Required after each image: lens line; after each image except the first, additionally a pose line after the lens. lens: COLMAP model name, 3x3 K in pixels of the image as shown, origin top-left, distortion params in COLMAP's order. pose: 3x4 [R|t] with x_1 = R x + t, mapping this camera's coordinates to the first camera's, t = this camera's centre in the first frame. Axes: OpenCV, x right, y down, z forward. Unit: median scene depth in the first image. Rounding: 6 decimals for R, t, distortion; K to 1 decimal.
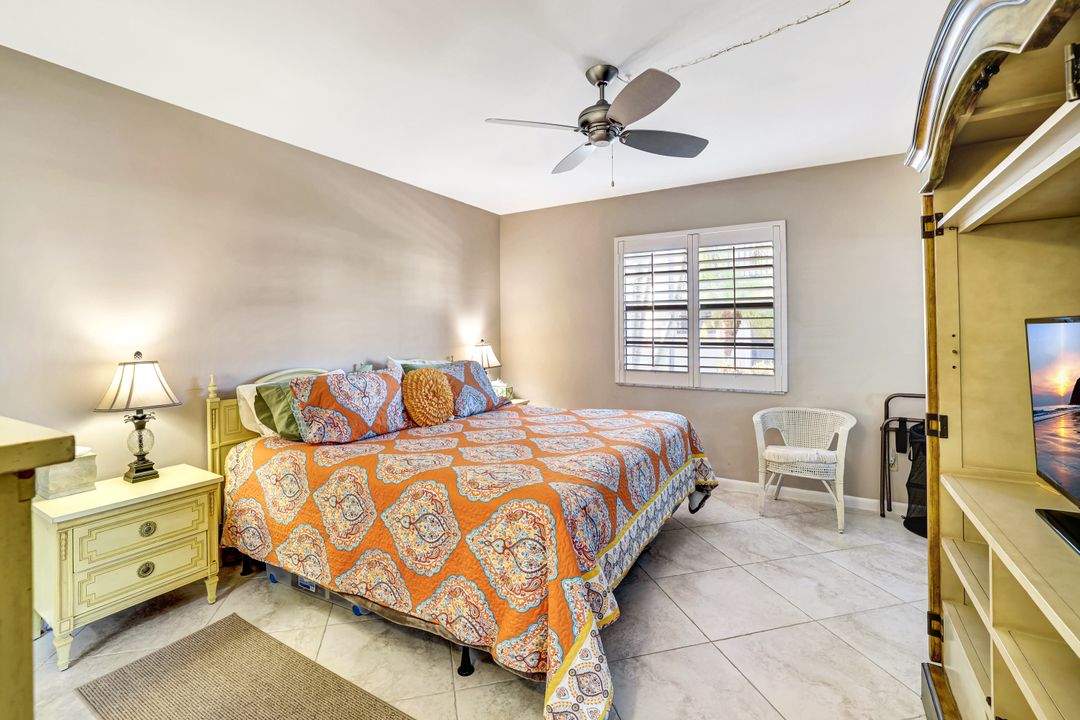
lens RADIAL K [[489.8, 0, 520.7], [0, 489.8, 331.1], [0, 0, 1]] dist [-0.003995, -0.000099]
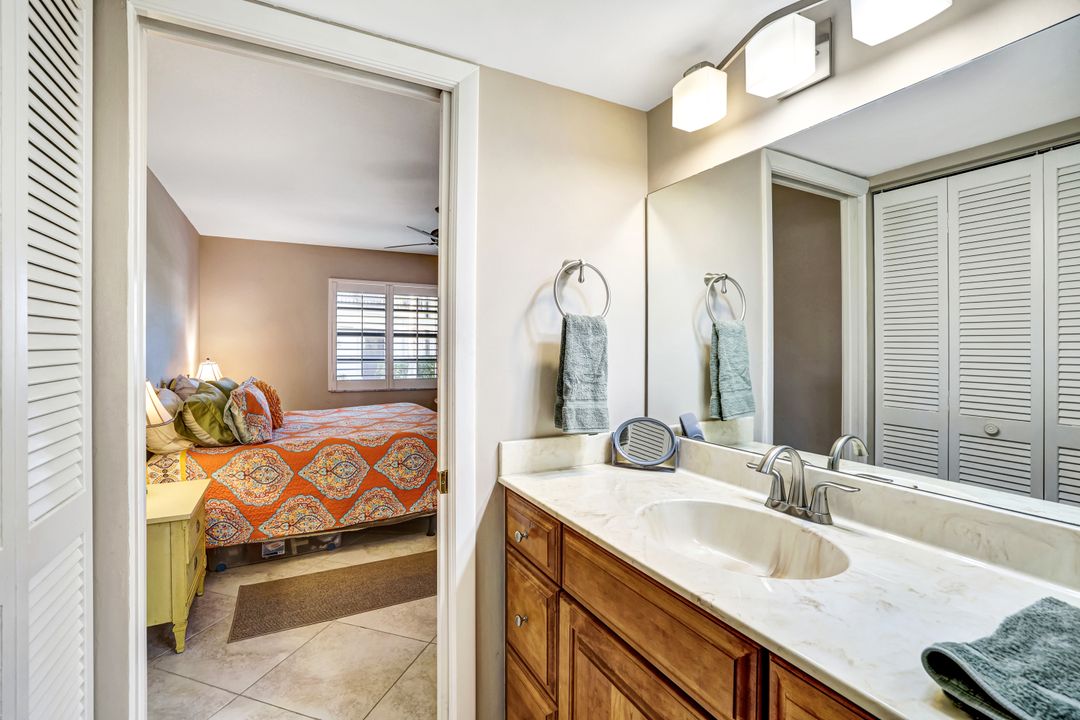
lens RADIAL K [[489.8, 0, 531.7], [0, 489.8, 353.4], [0, 0, 1]] dist [-0.003995, -0.000099]
pose [[0.507015, -0.001424, 0.861936, -0.741732], [-0.002296, 0.999993, 0.003002, 0.001842], [-0.861934, -0.003501, 0.507008, -0.129467]]
